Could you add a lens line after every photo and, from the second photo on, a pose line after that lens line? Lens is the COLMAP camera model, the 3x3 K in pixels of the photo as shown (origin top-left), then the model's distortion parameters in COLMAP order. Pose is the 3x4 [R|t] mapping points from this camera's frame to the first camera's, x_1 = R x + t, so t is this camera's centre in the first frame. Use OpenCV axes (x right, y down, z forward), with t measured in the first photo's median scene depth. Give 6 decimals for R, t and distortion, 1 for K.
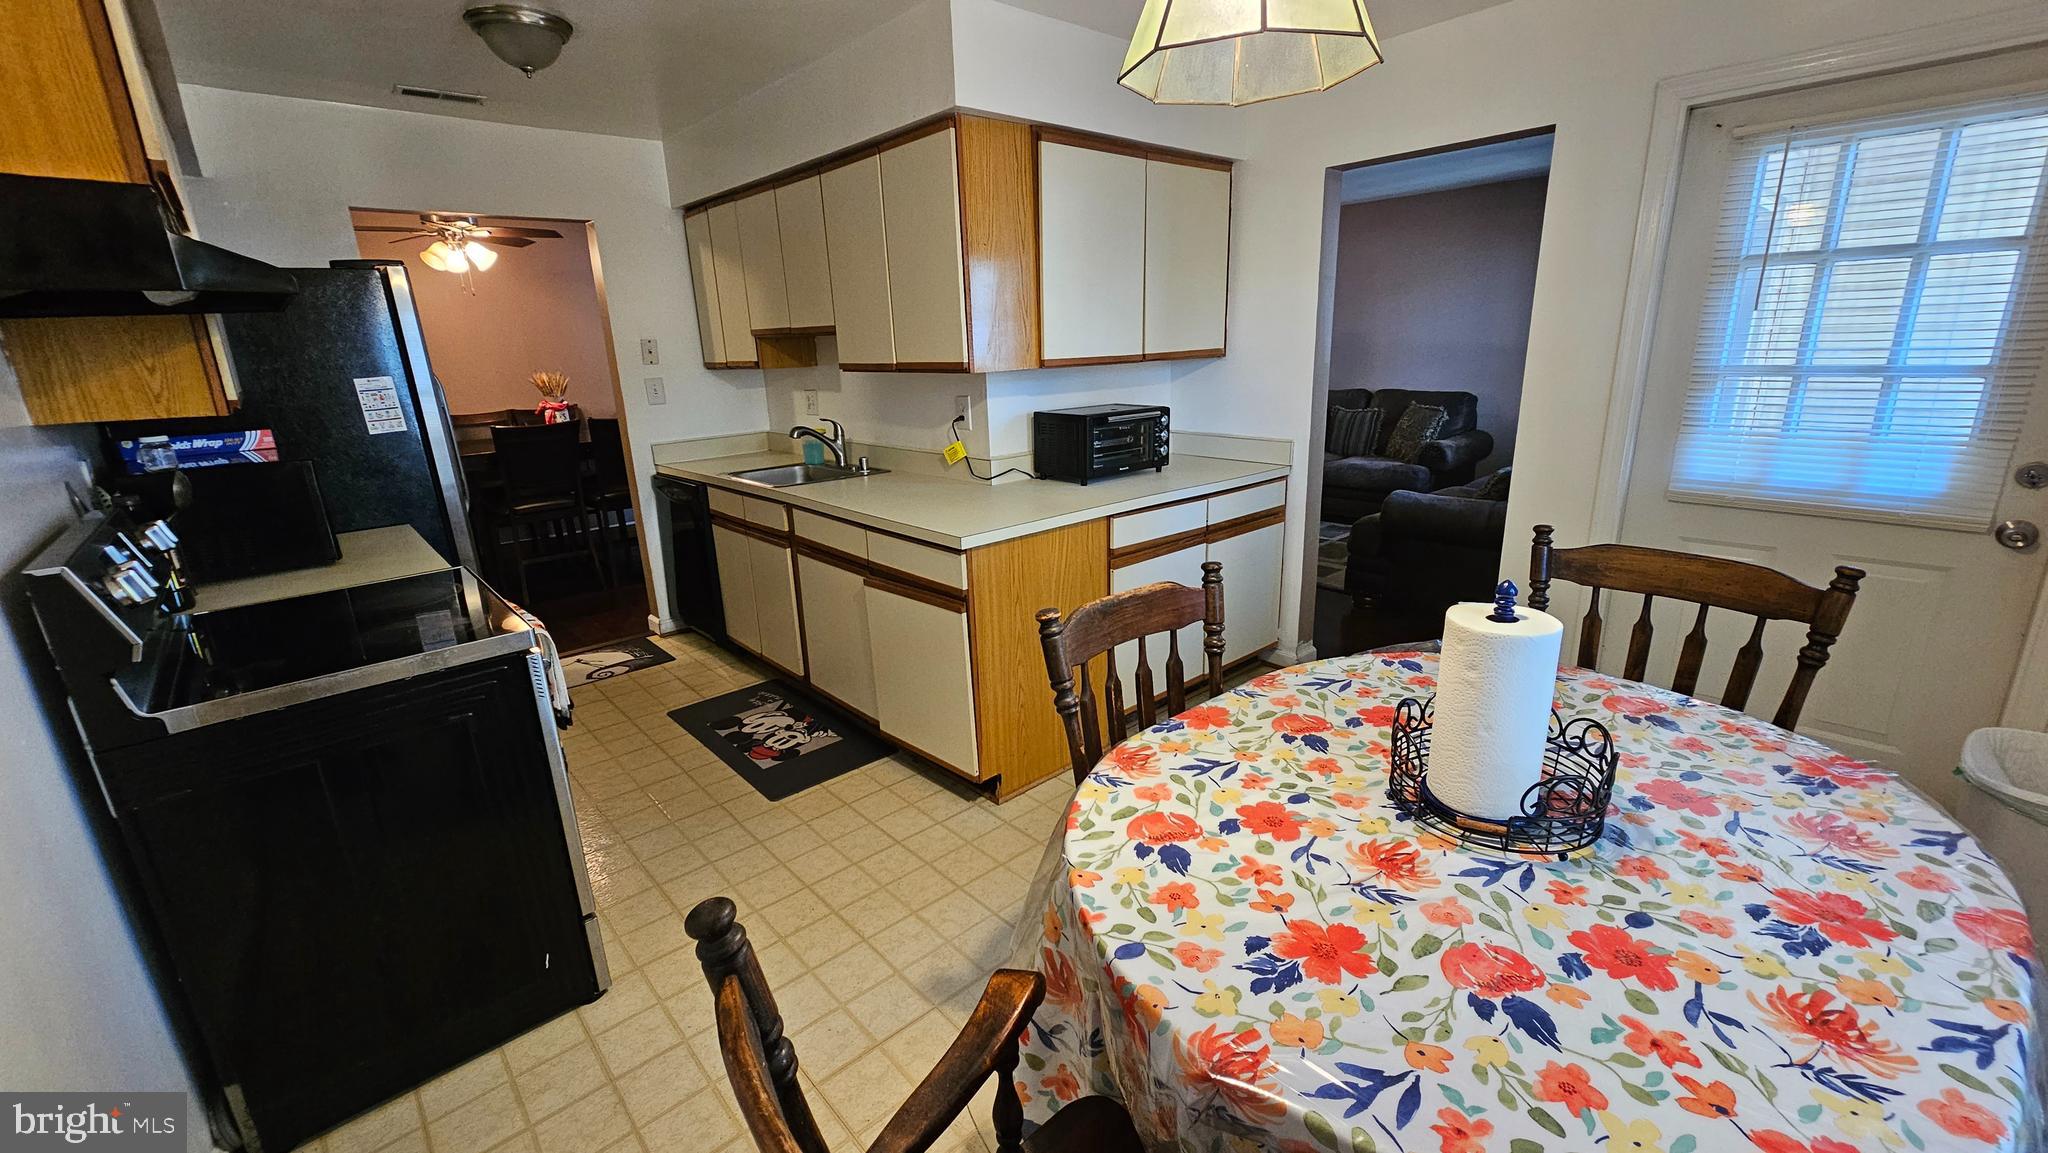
lens RADIAL K [[836.9, 0, 1027.7], [0, 836.9, 578.7], [0, 0, 1]] dist [-0.001784, 0.001656]
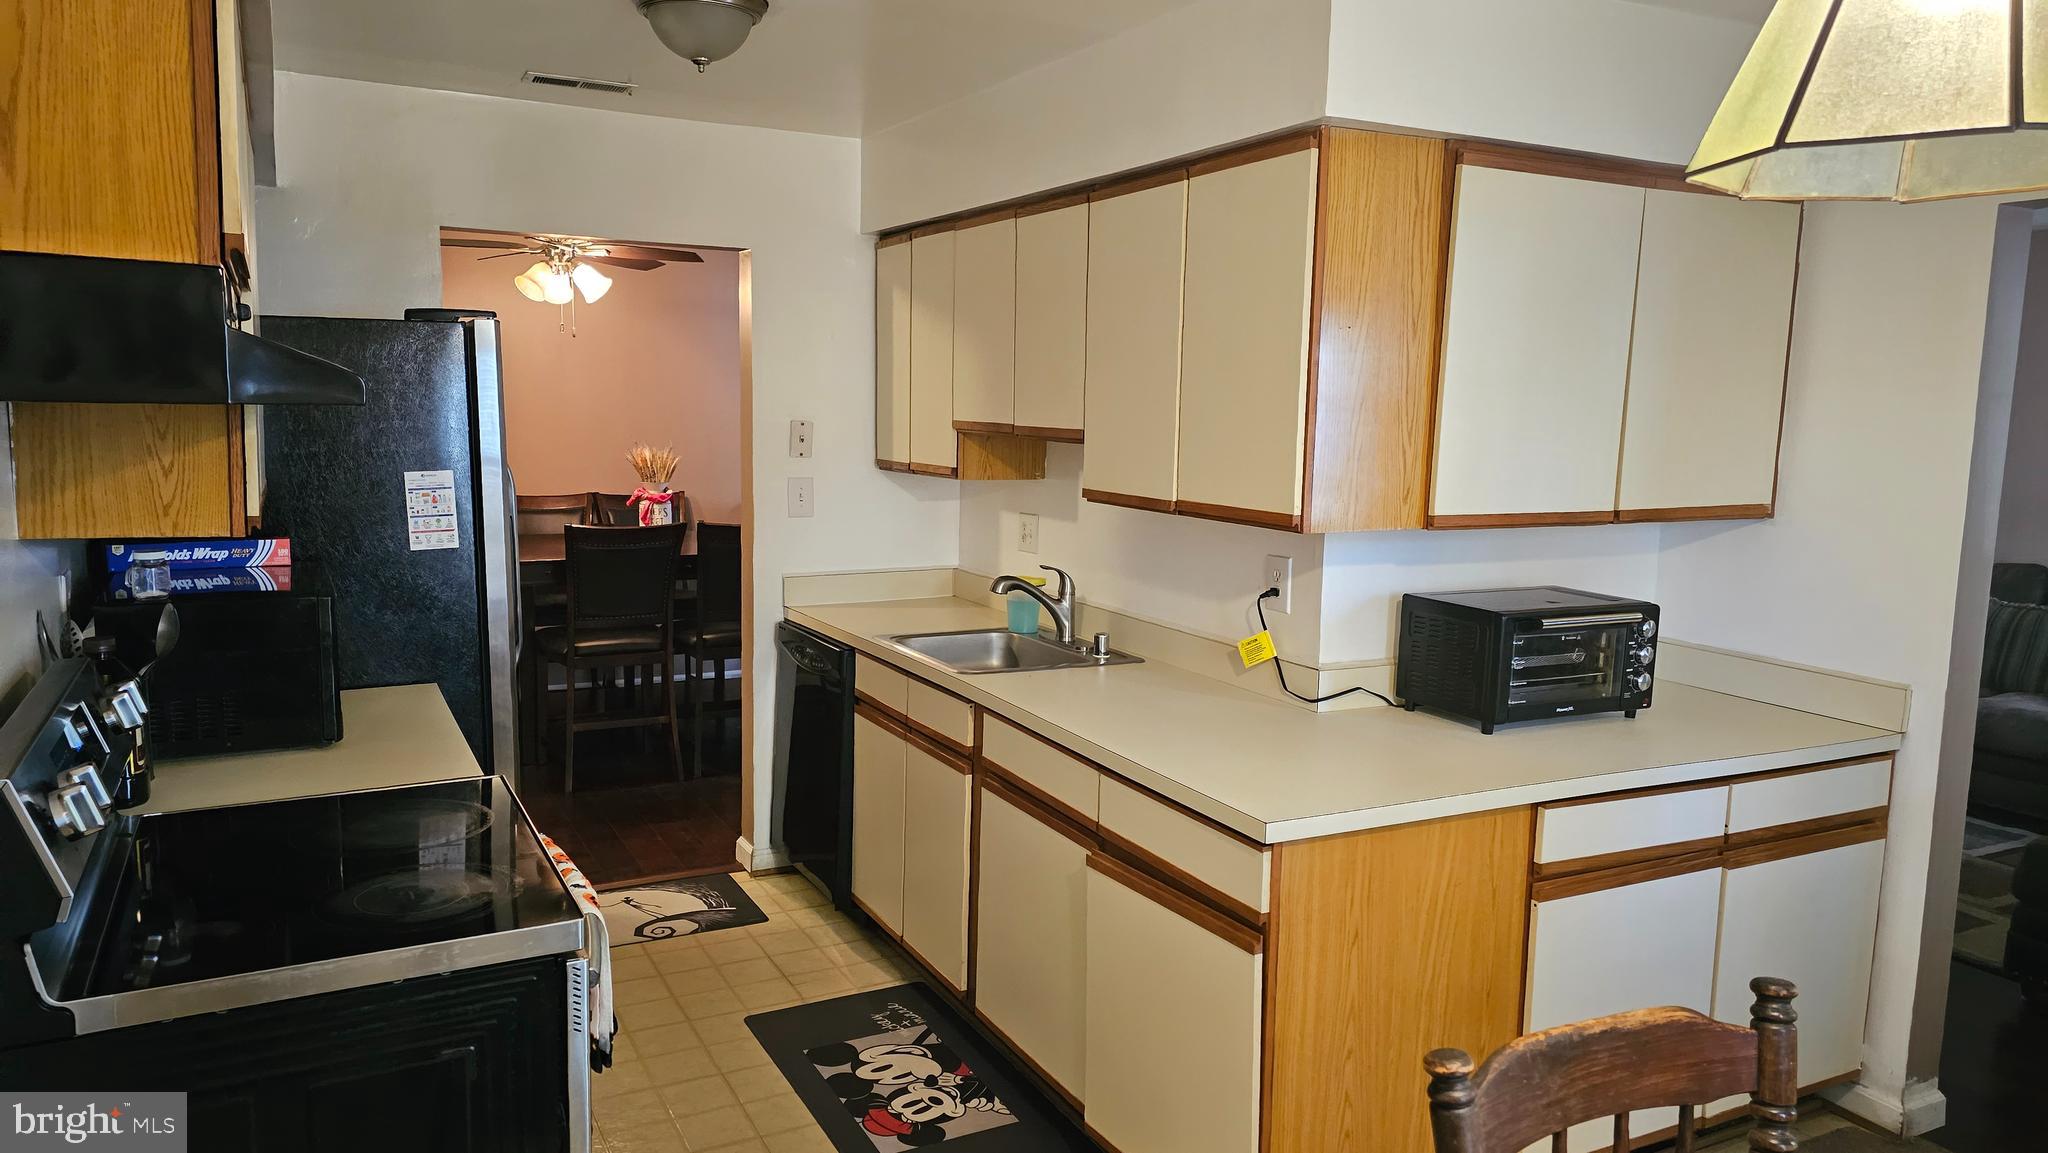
lens RADIAL K [[1373.5, 0, 1005.8], [0, 1373.5, 570.4], [0, 0, 1]] dist [0.062599, -0.053182]
pose [[0.965965, 0.085276, -0.244214, -0.028598], [-0.121518, 0.983034, -0.137393, -0.053721], [0.228354, 0.162393, 0.959939, 0.014528]]
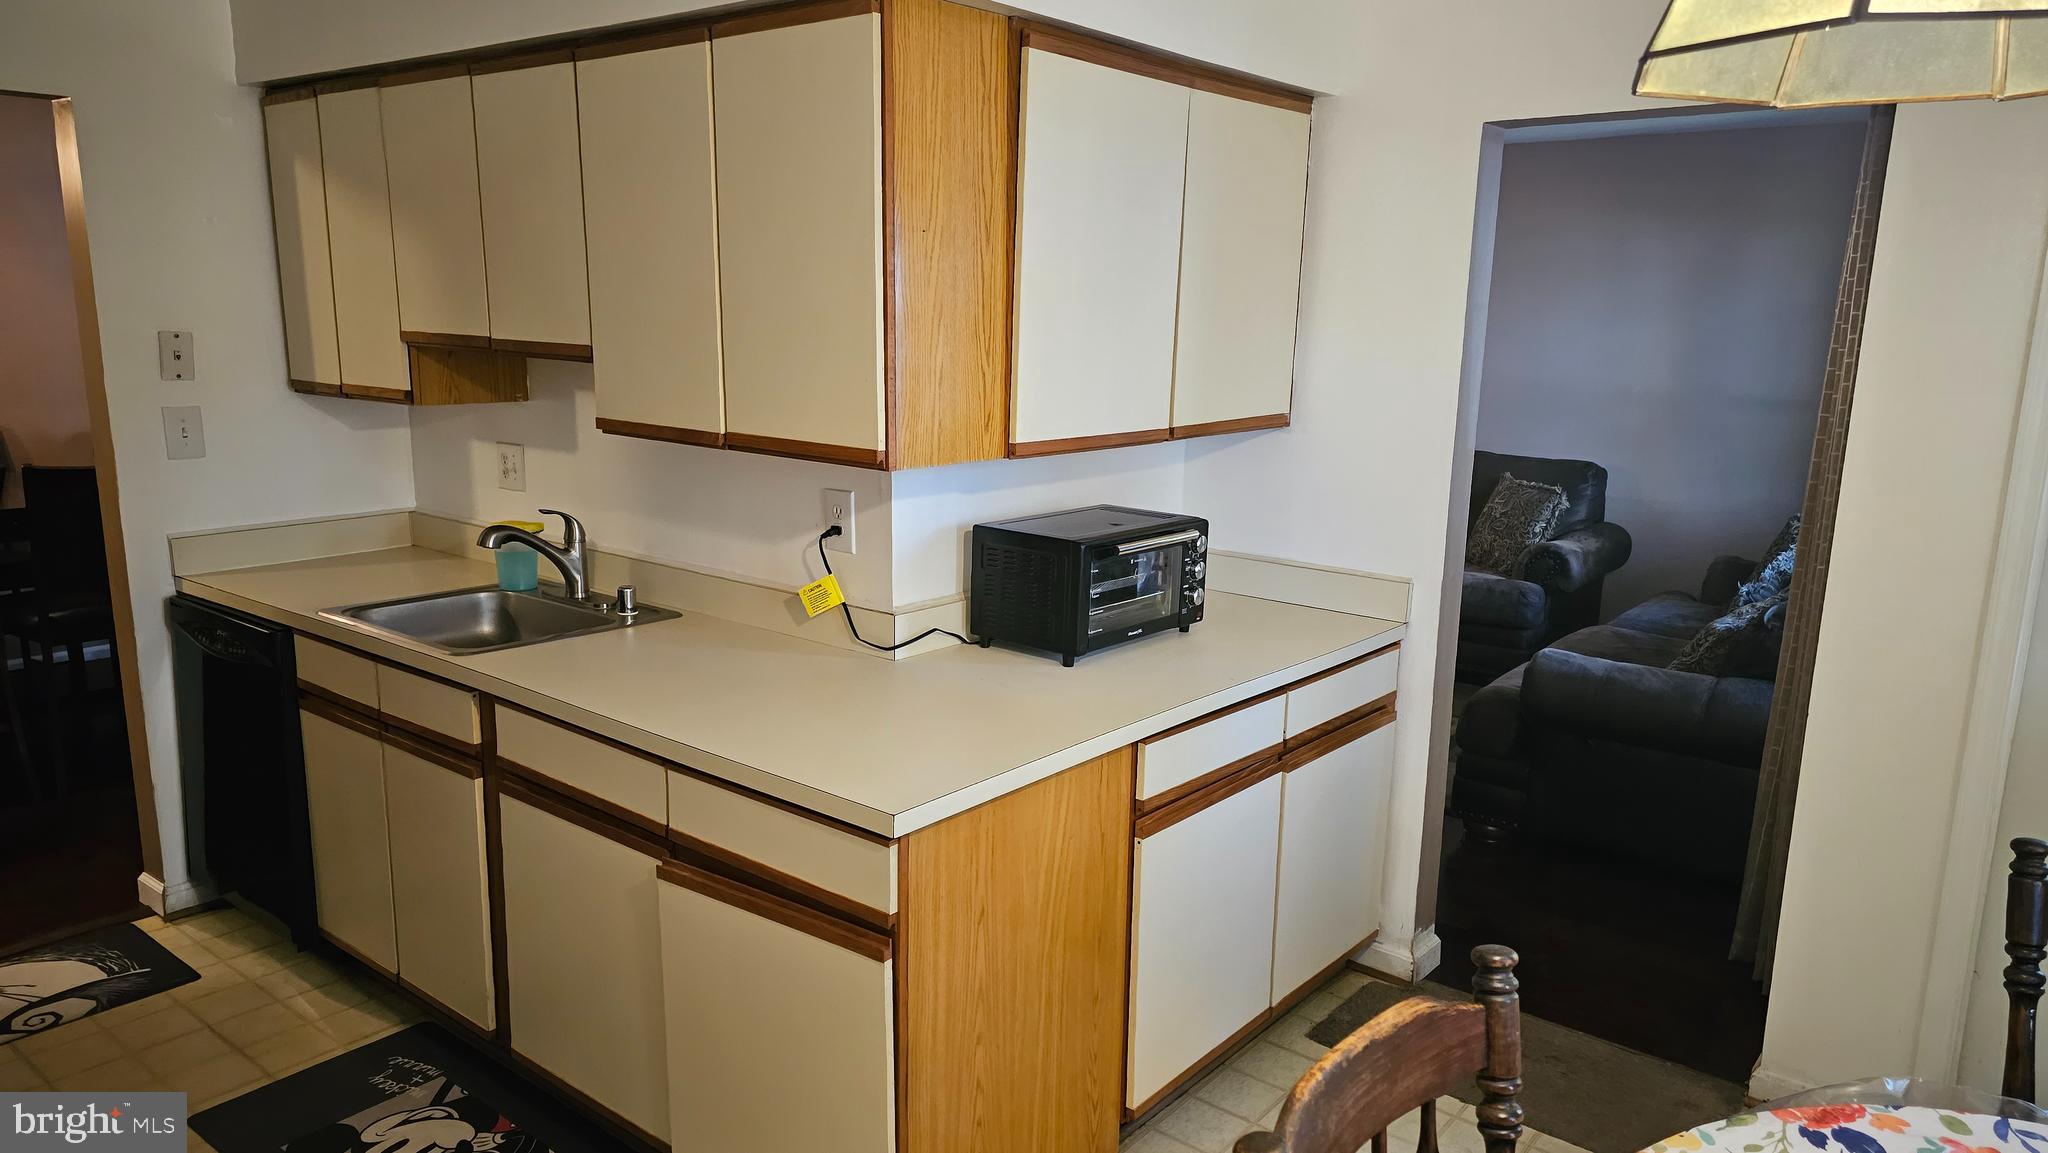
lens RADIAL K [[1373.5, 0, 1028.5], [0, 1373.5, 596.4], [0, 0, 1]] dist [0.062599, -0.053182]
pose [[0.986329, 0.020295, 0.163532, -0.109150], [-0.008518, 0.997339, -0.072398, -0.095886], [-0.164567, 0.070015, 0.983878, 0.134200]]
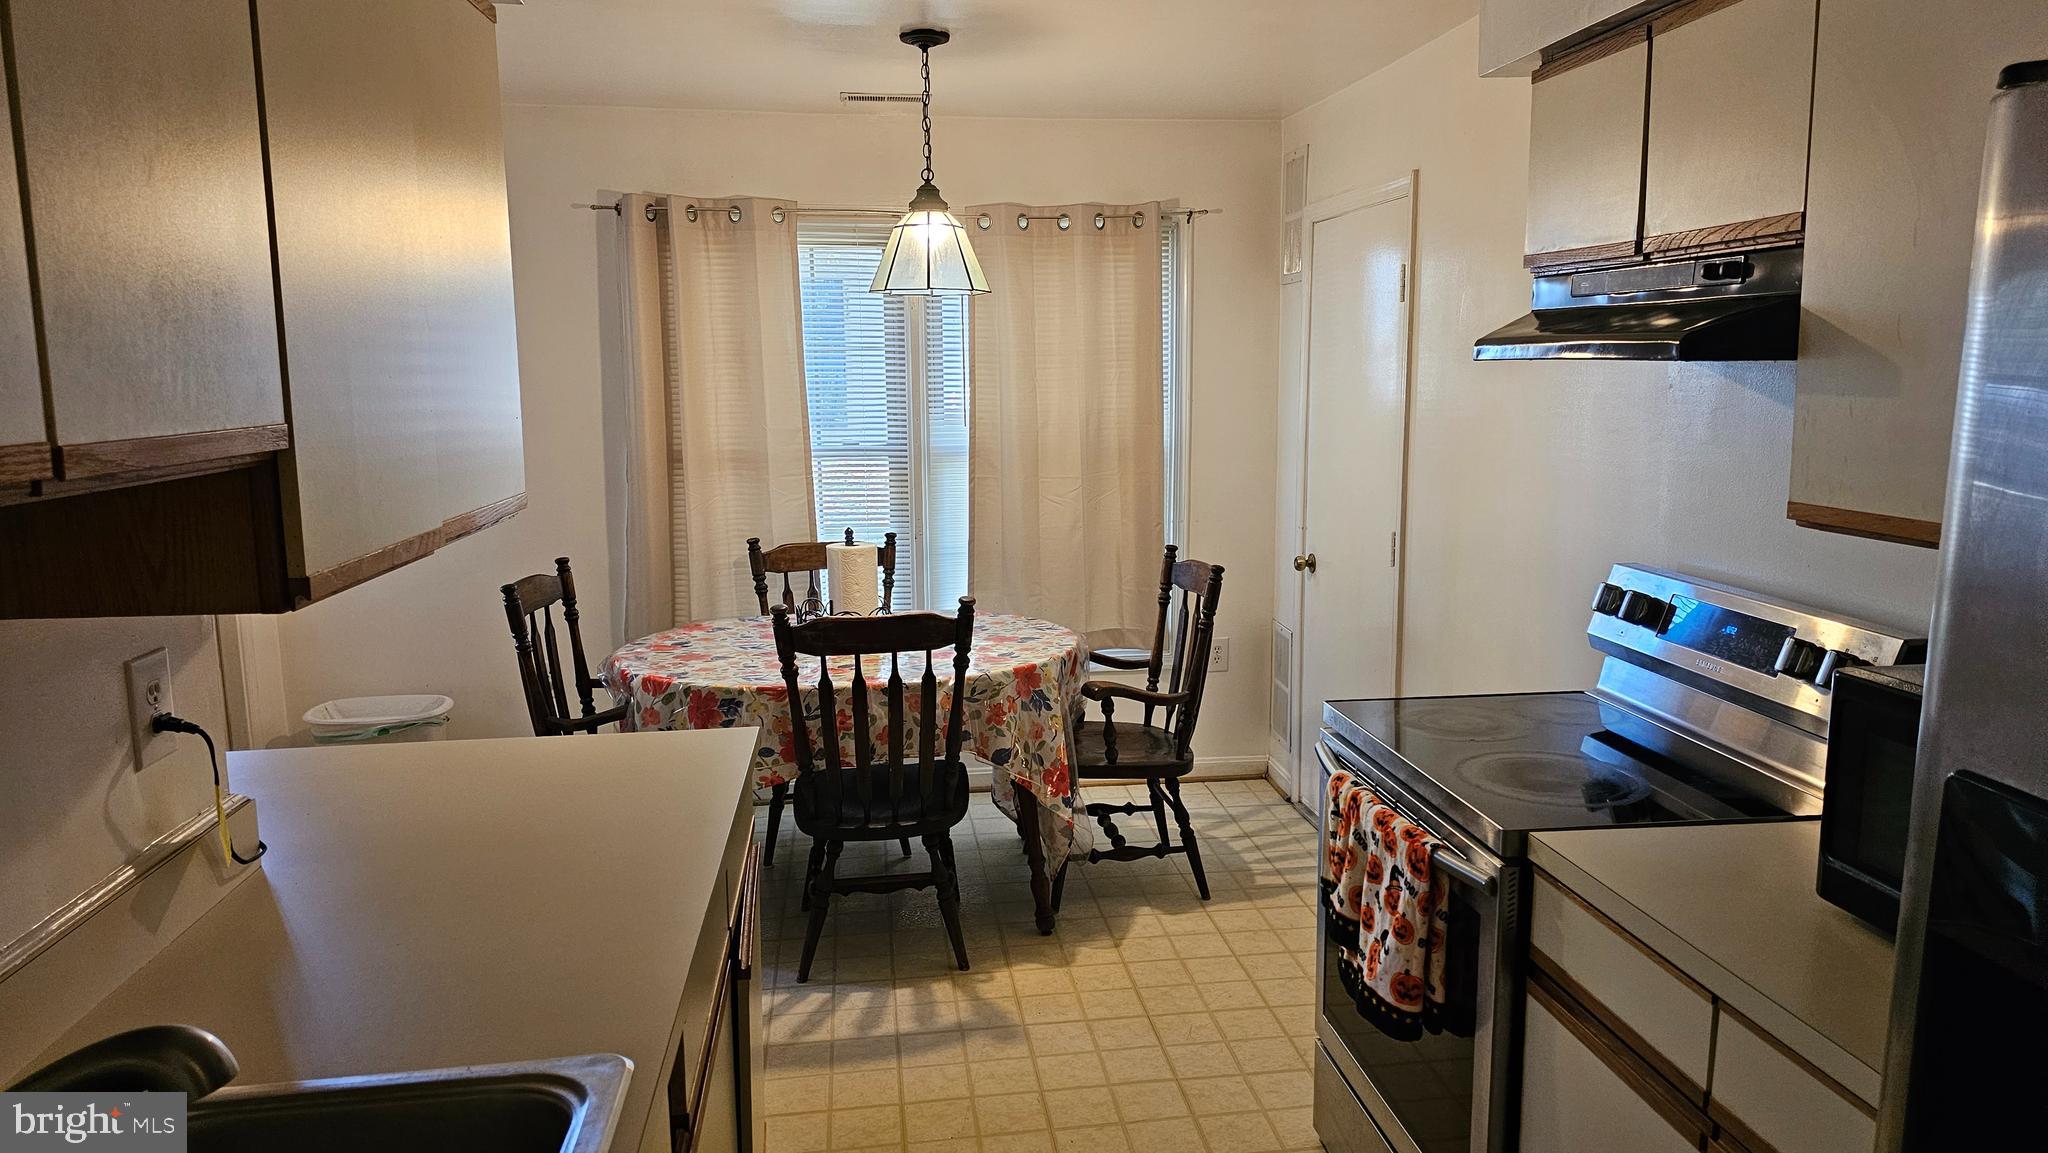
lens RADIAL K [[1373.5, 0, 1036.4], [0, 1373.5, 575.0], [0, 0, 1]] dist [0.062599, -0.053182]
pose [[-0.824489, -0.051512, 0.563528, -0.680535], [0.185754, 0.916030, 0.355507, -0.397103], [-0.534521, 0.397789, -0.745688, 1.303391]]
